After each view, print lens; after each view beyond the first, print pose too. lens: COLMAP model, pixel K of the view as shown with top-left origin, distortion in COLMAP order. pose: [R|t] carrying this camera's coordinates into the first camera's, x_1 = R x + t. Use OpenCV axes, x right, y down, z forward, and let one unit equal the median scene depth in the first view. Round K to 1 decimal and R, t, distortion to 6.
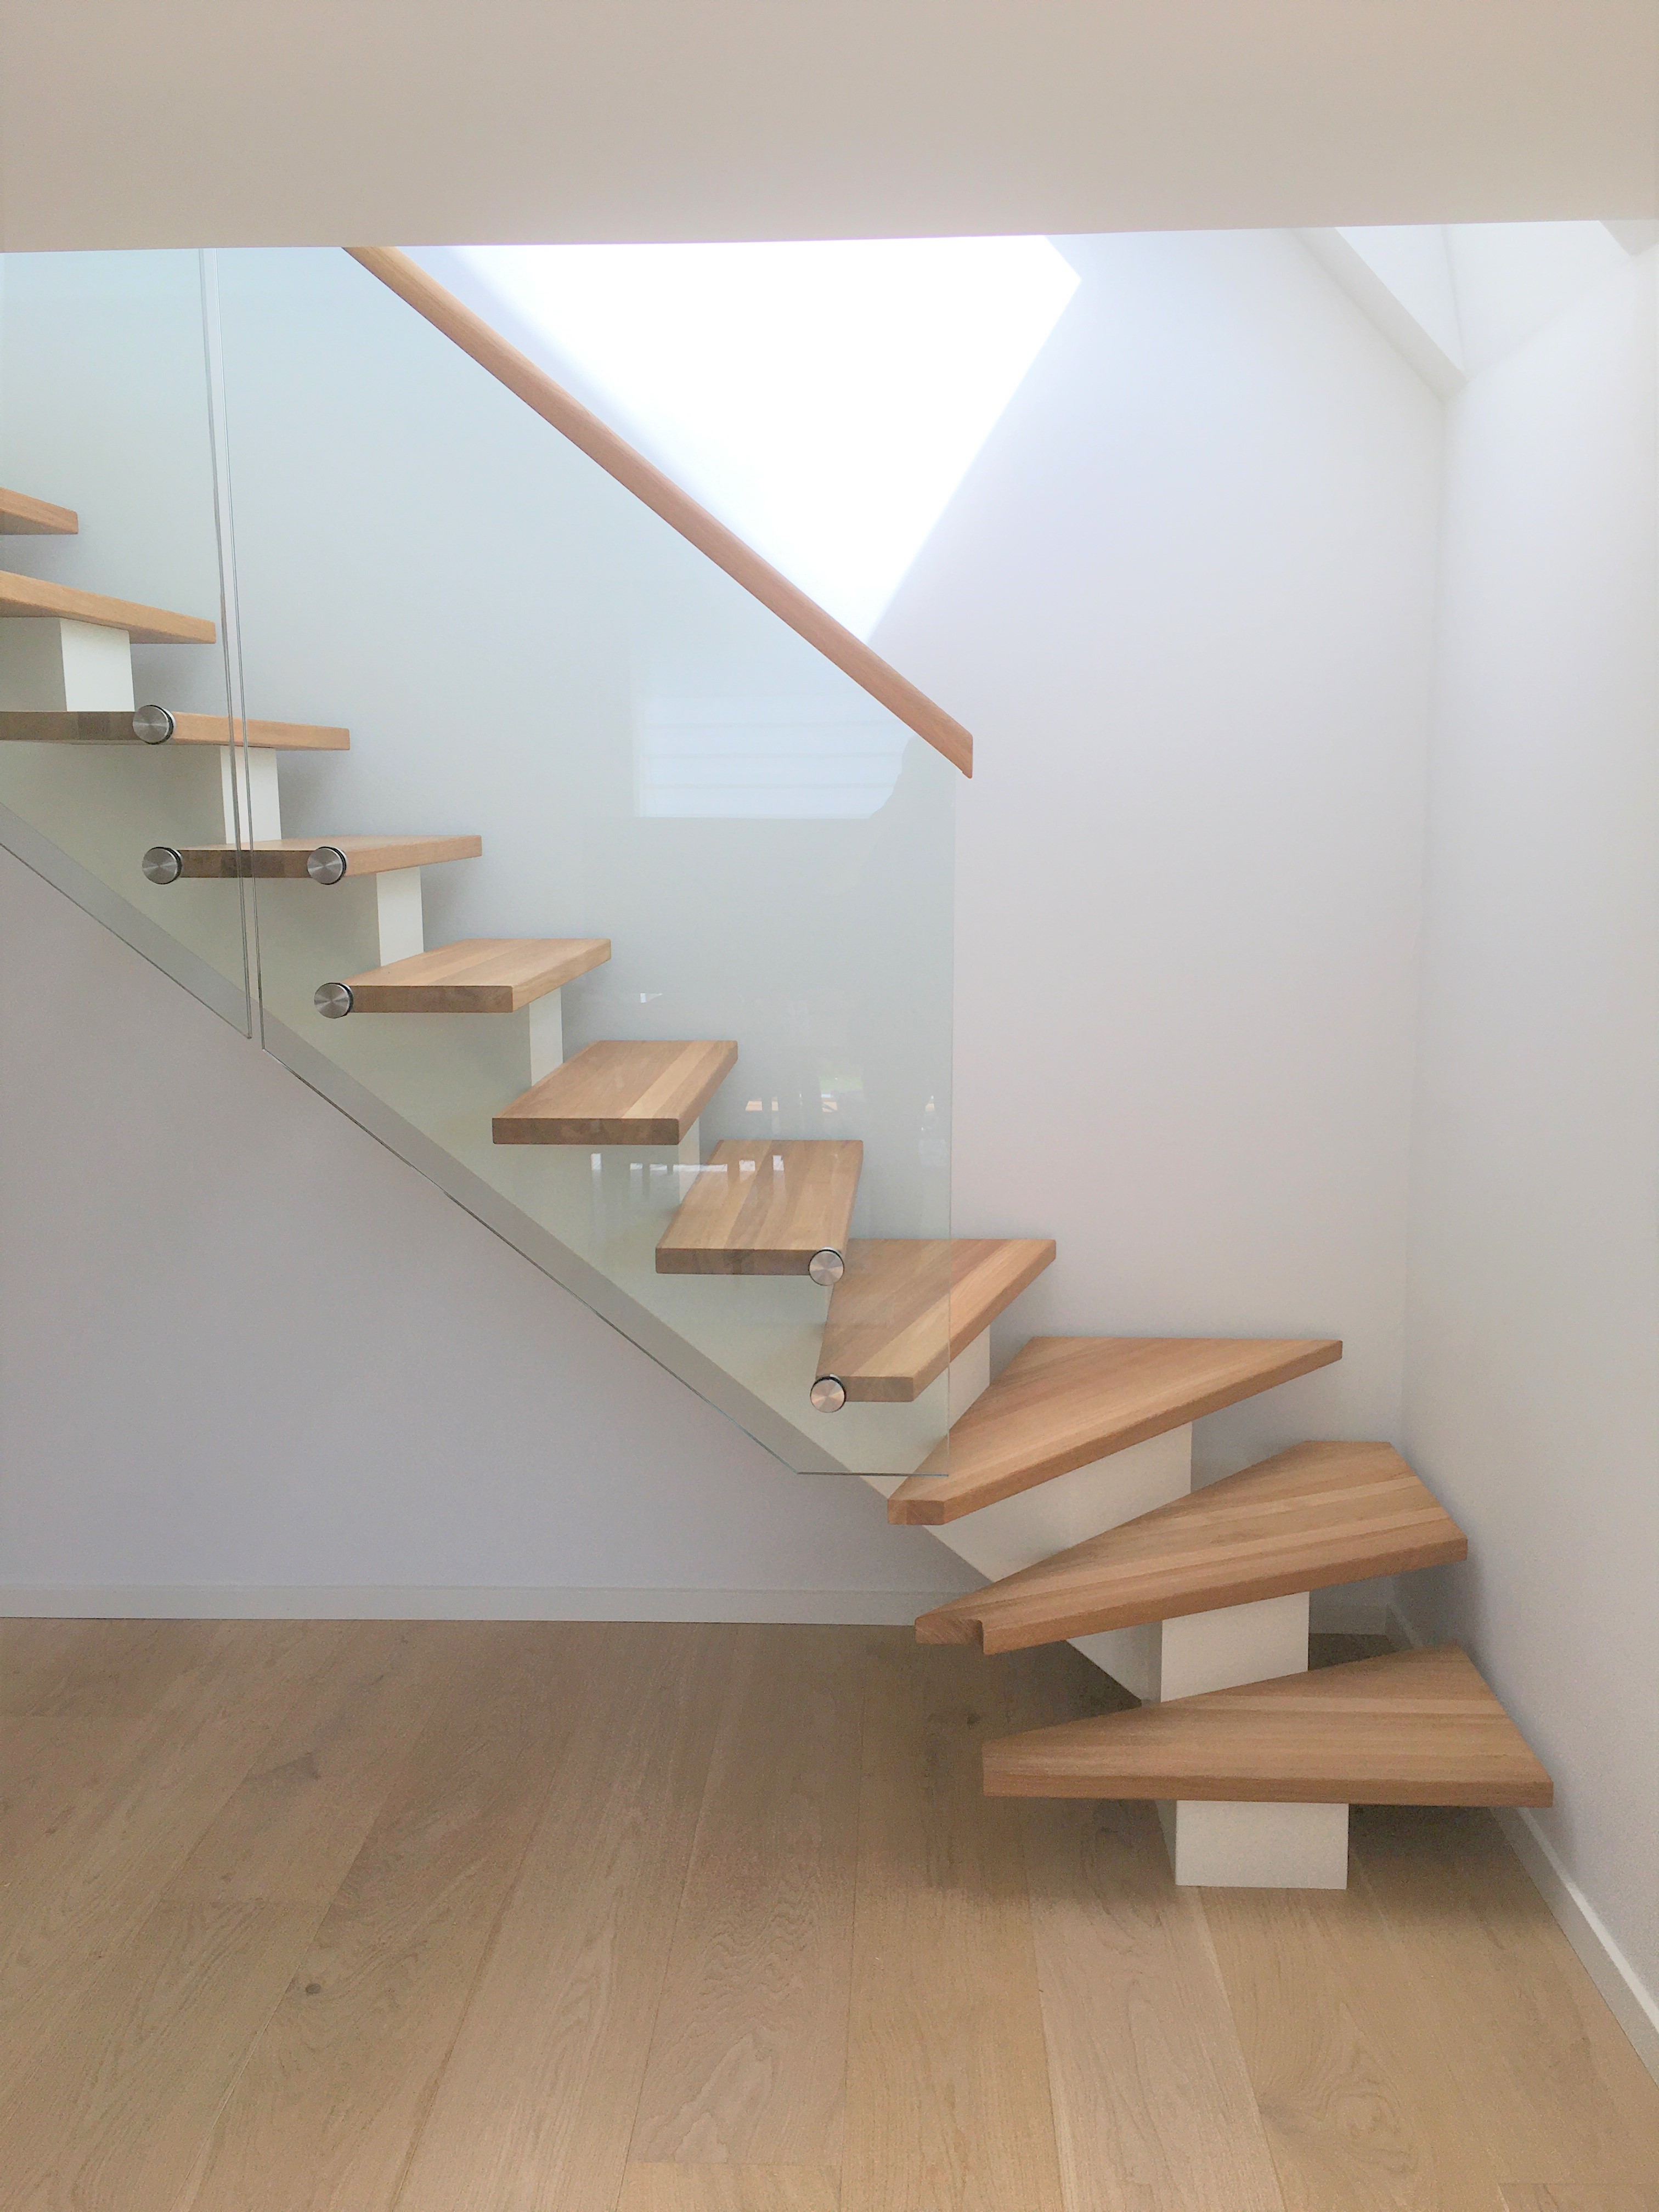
lens RADIAL K [[1889.1, 0, 829.5], [0, 1889.1, 1106.0], [0, 0, 1]] dist [0.081116, -0.119244]
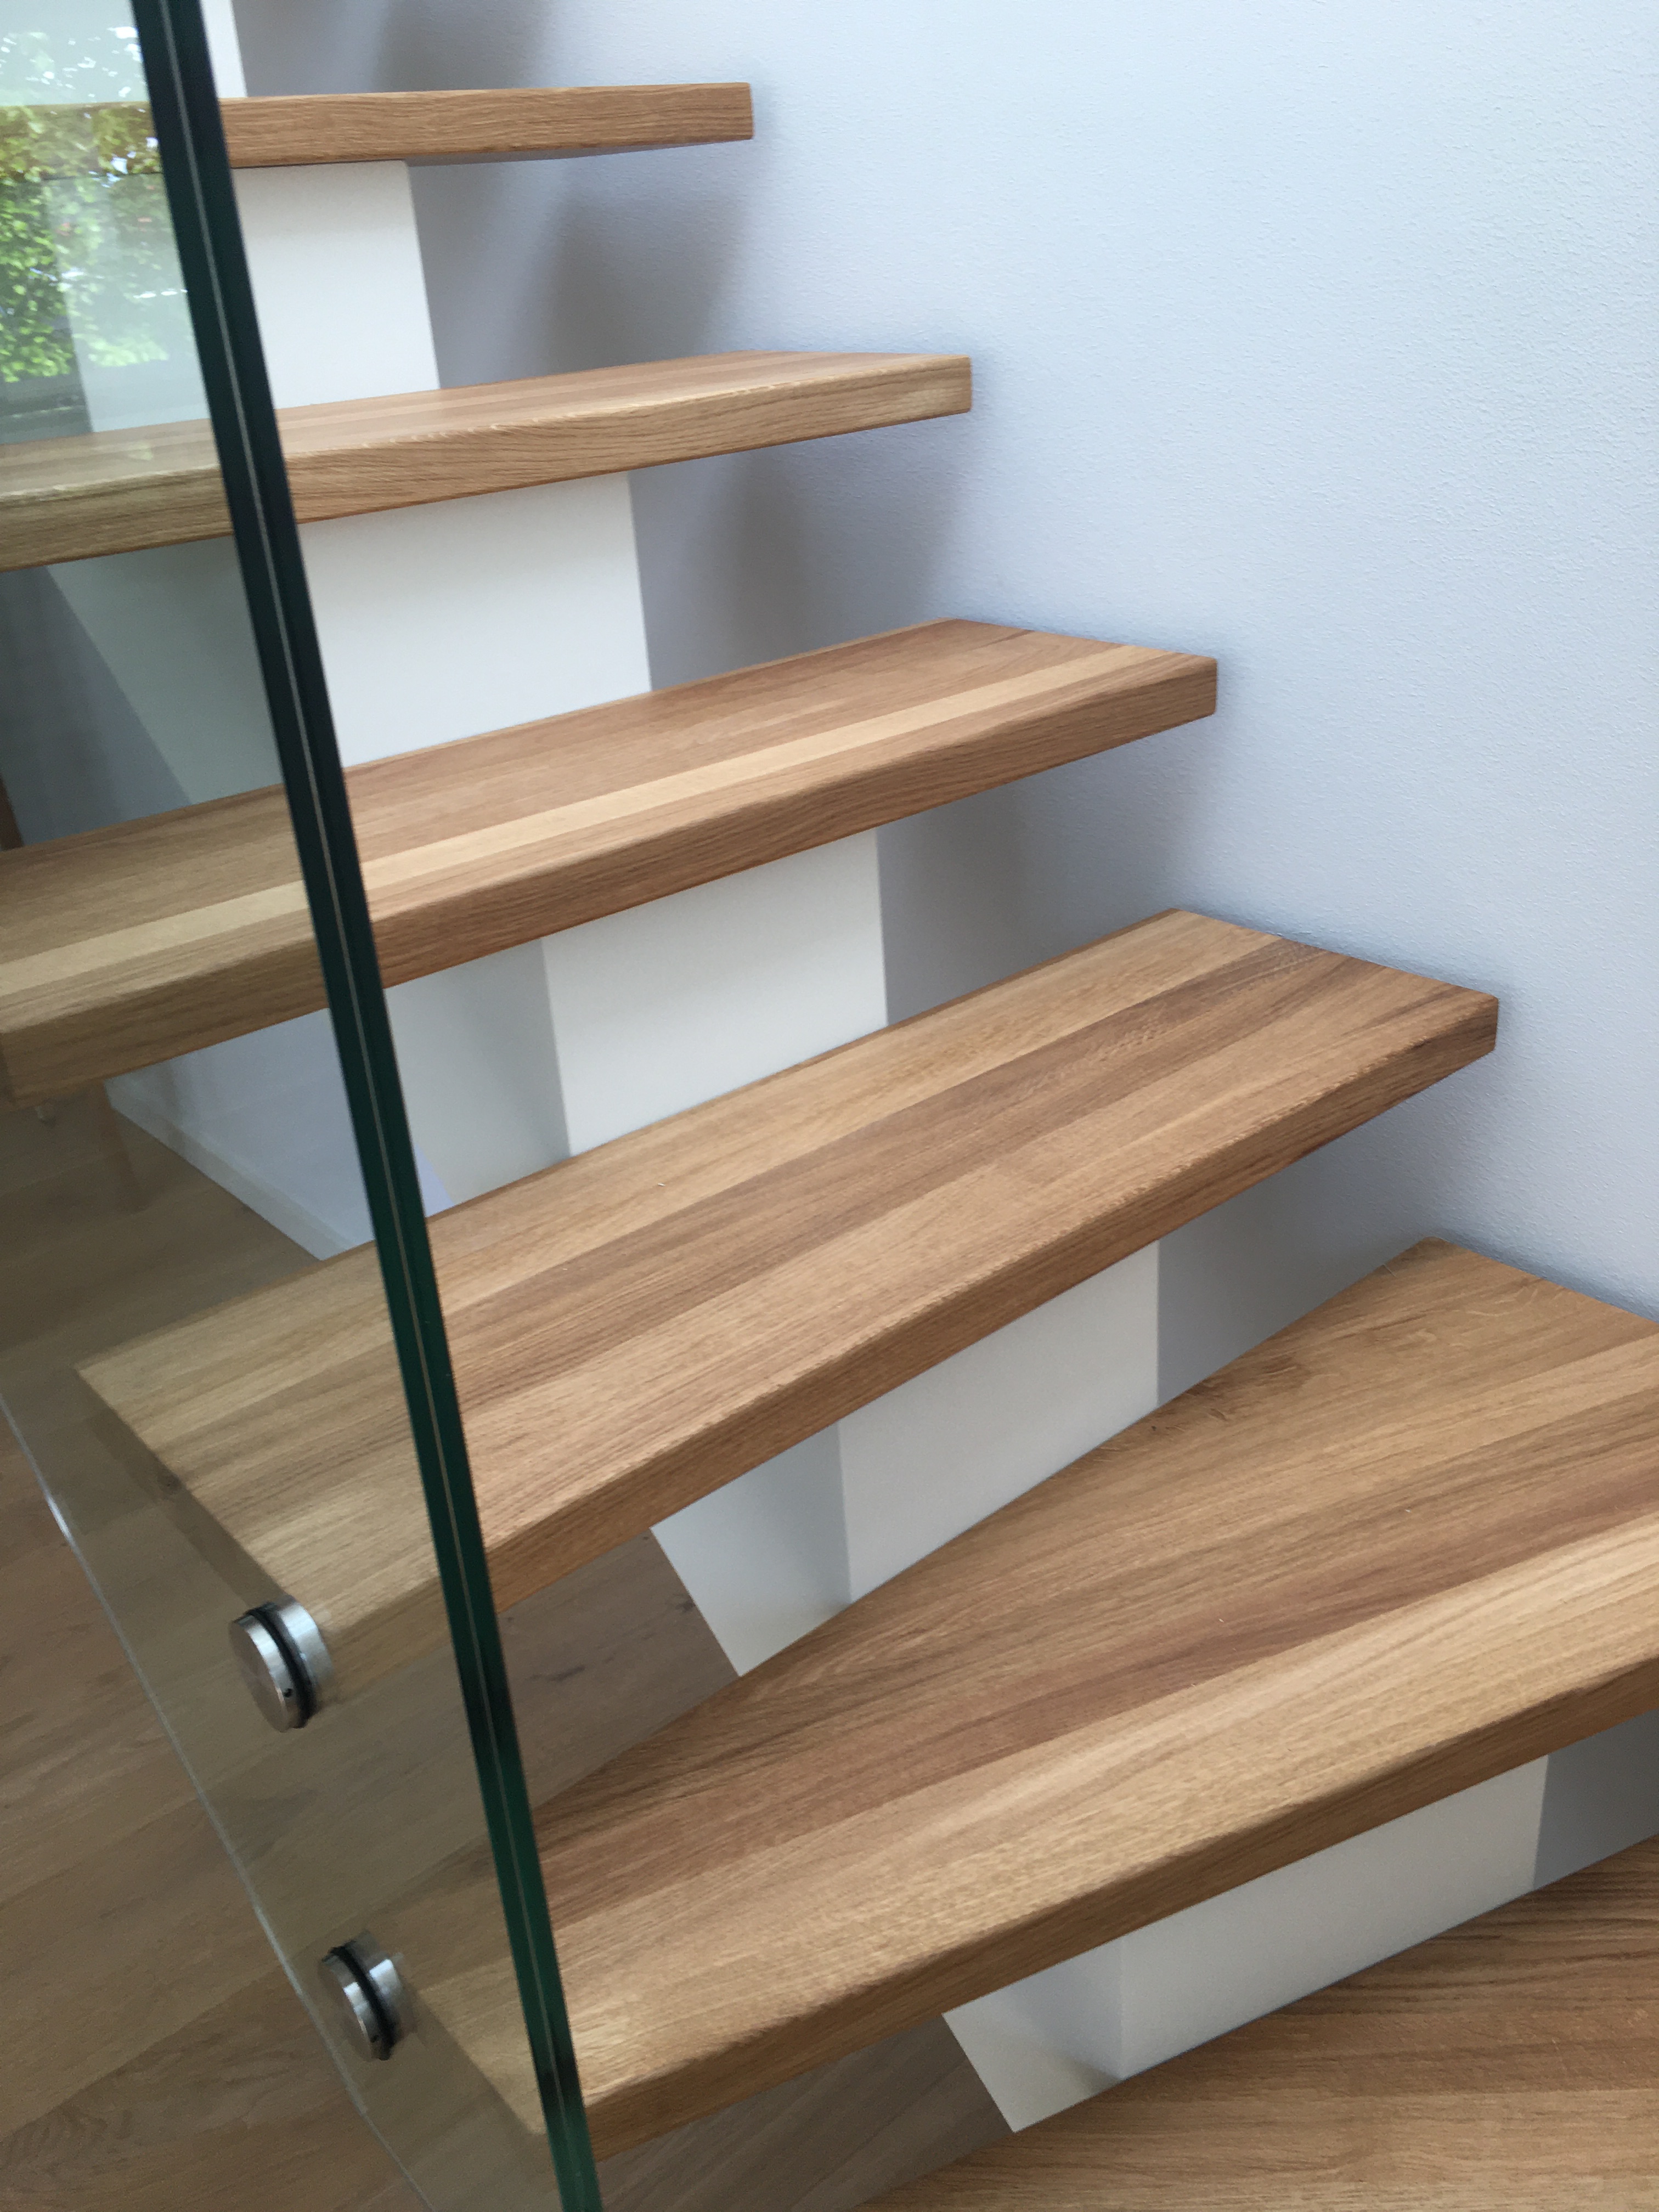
lens RADIAL K [[1889.1, 0, 829.5], [0, 1889.1, 1106.0], [0, 0, 1]] dist [0.081116, -0.119244]
pose [[0.690188, 0.286652, -0.664433, 0.188116], [-0.066320, 0.939387, 0.336383, -0.079142], [0.720585, -0.188103, 0.667364, 0.766780]]
